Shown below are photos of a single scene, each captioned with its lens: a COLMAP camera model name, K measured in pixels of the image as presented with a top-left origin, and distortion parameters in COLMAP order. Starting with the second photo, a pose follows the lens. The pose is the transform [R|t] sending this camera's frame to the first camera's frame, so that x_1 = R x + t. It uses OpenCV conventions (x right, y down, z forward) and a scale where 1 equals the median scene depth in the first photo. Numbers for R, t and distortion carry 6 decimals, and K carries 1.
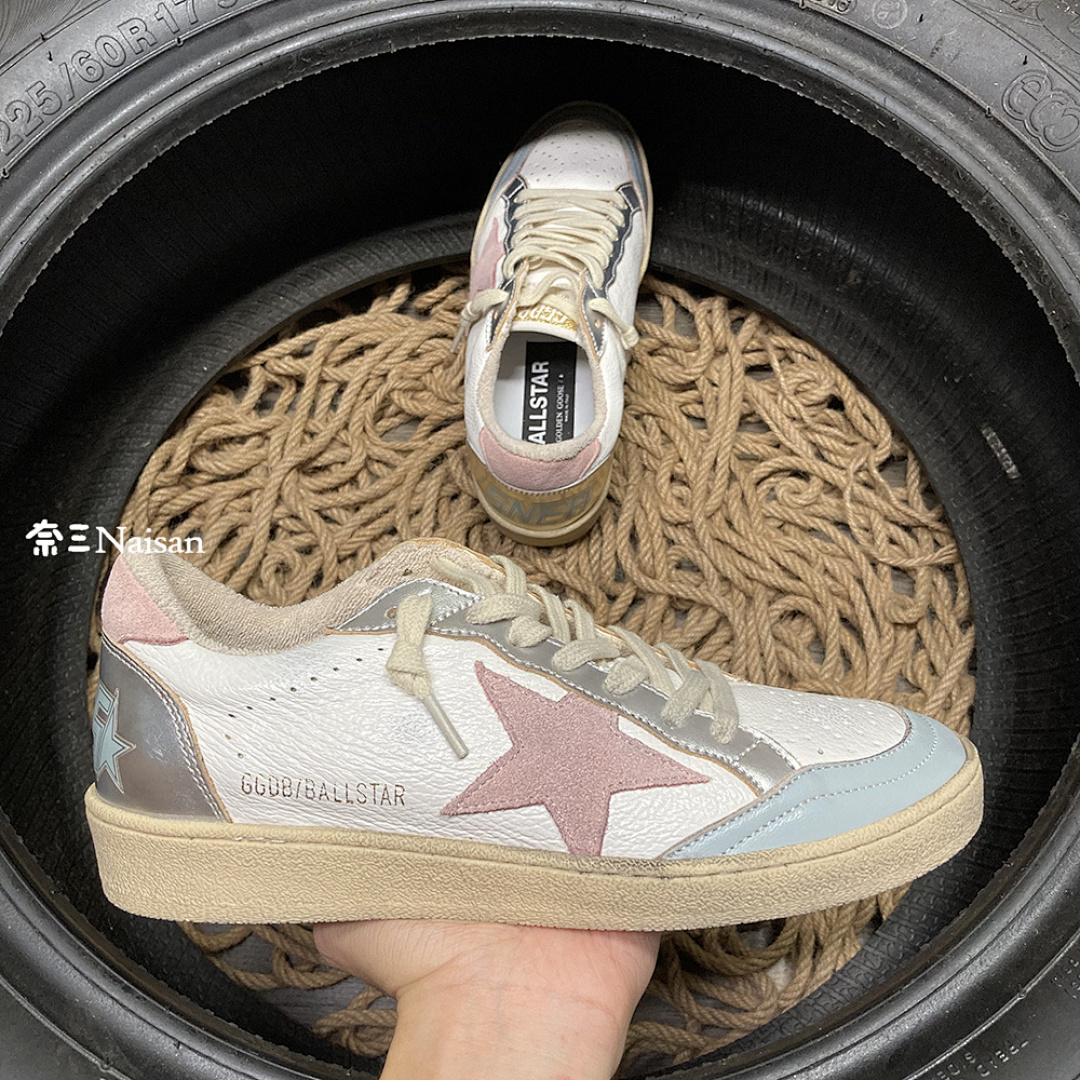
lens RADIAL K [[1198.8, 0, 559.6], [0, 1198.8, 518.2], [0, 0, 1]] dist [0.031843, -0.009012]
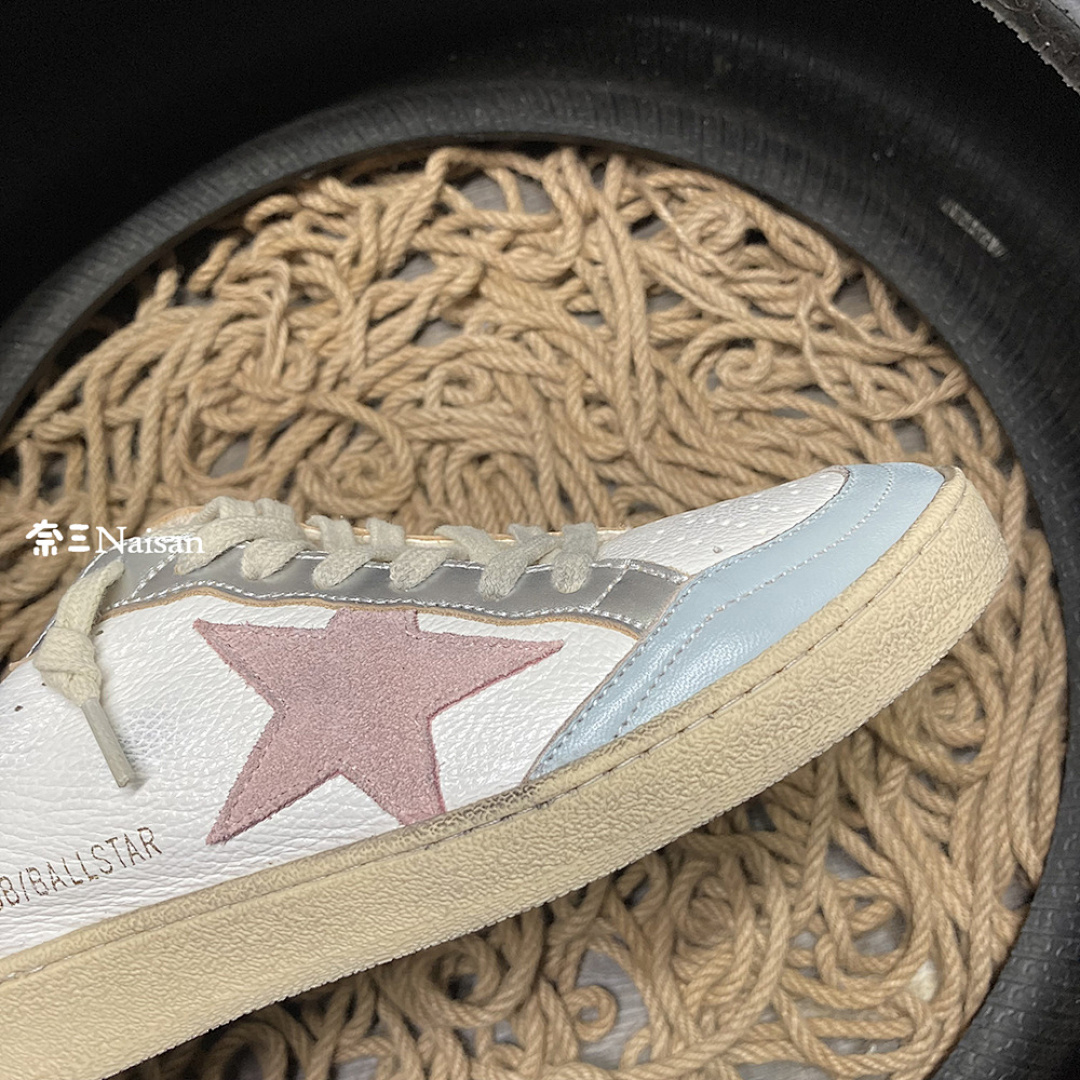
lens RADIAL K [[1221.7, 0, 537.5], [0, 1221.7, 522.1], [0, 0, 1]] dist [0.002139, 0.007023]
pose [[0.943095, -0.332203, 0.014621, 0.027994], [0.327690, 0.935955, 0.128870, -0.071793], [-0.056496, -0.116745, 0.991554, 0.216836]]
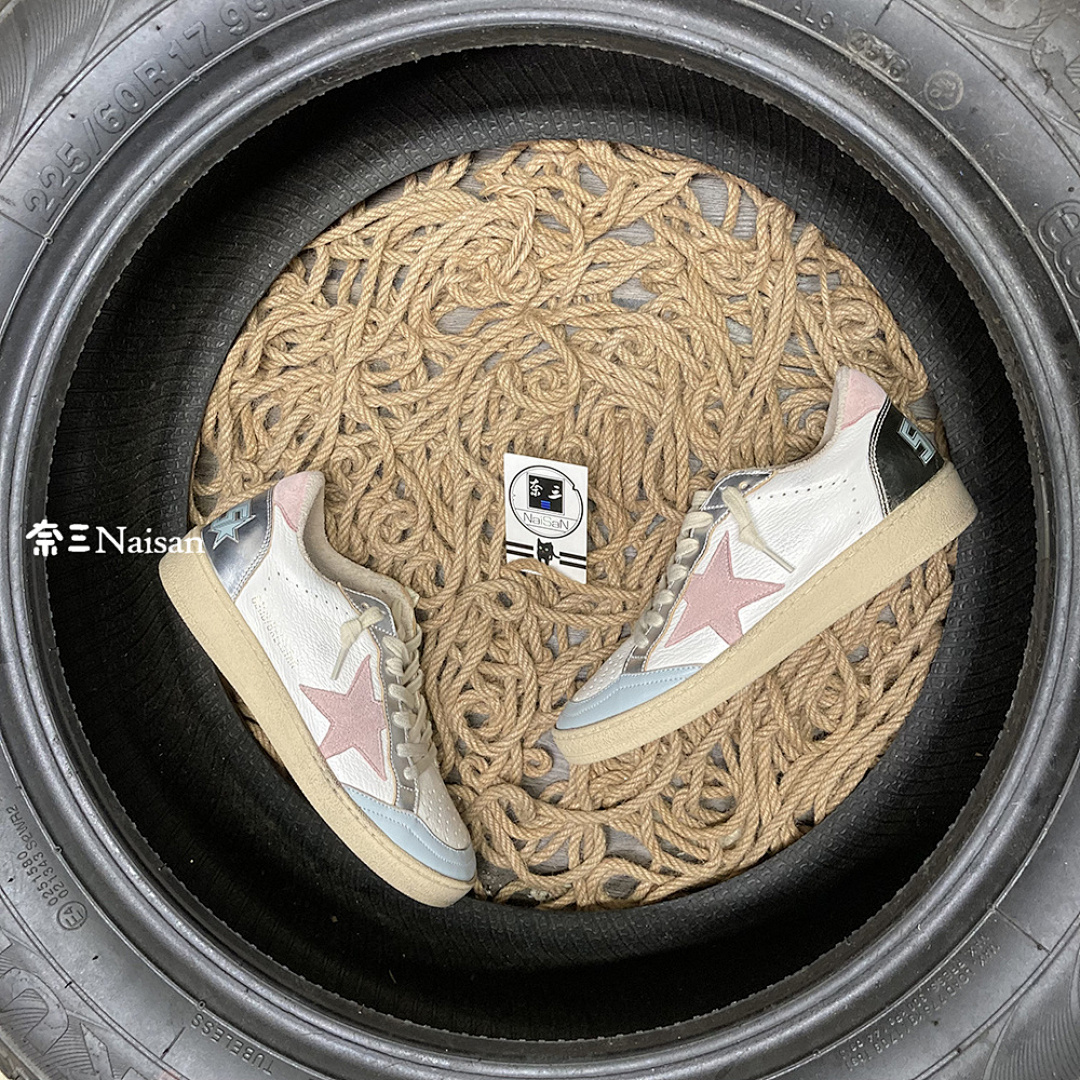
lens RADIAL K [[1201.8, 0, 575.3], [0, 1201.8, 526.1], [0, 0, 1]] dist [0.030190, -0.006180]
pose [[0.989181, 0.102711, -0.104747, 0.100807], [-0.038651, 0.871252, 0.489313, -0.444949], [0.141519, -0.479970, 0.865795, 0.017147]]
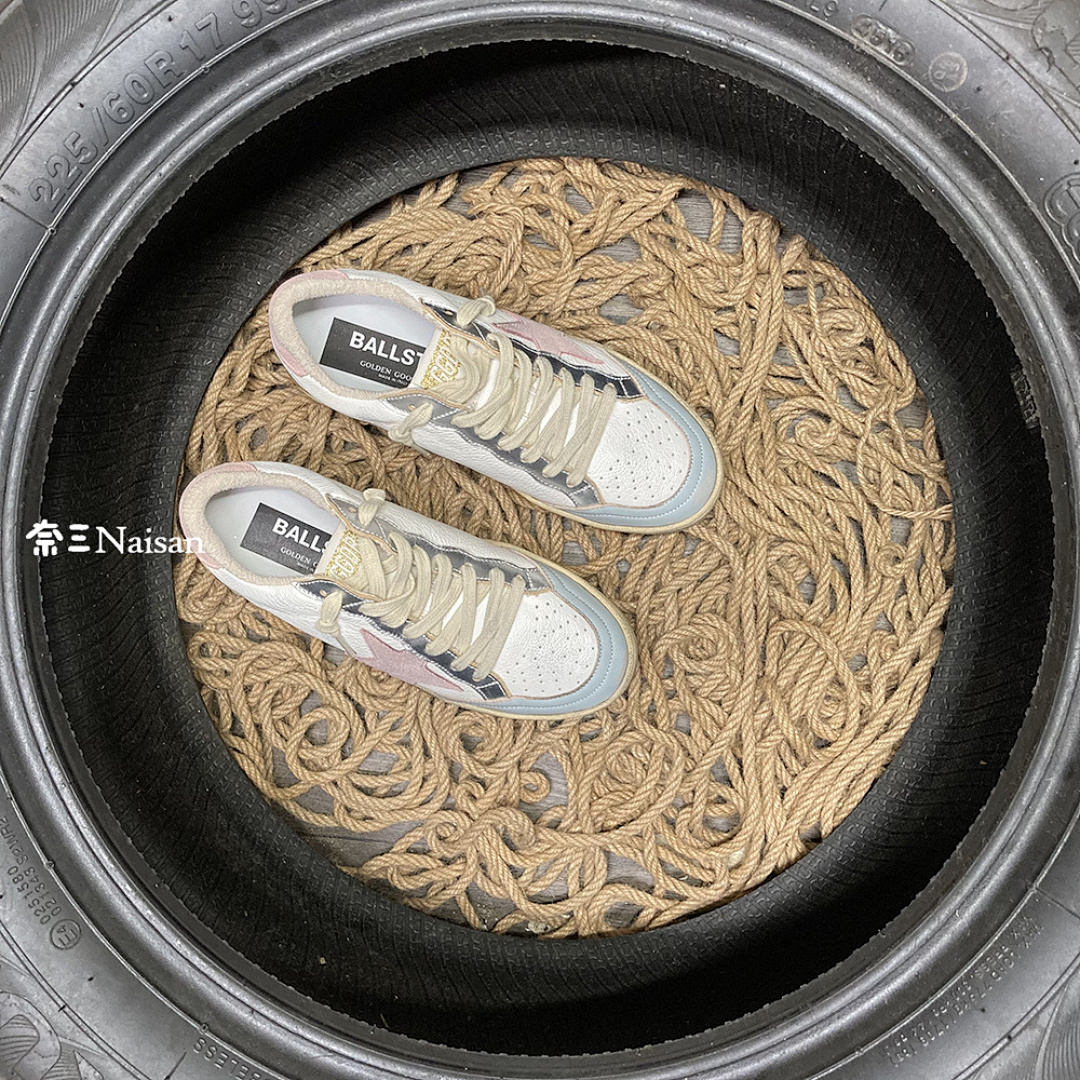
lens RADIAL K [[1198.8, 0, 559.6], [0, 1198.8, 518.2], [0, 0, 1]] dist [0.031843, -0.009012]
pose [[0.994797, 0.076214, -0.067602, 0.050821], [-0.041852, 0.910732, 0.410873, -0.373003], [0.092881, -0.405906, 0.909183, -0.009179]]
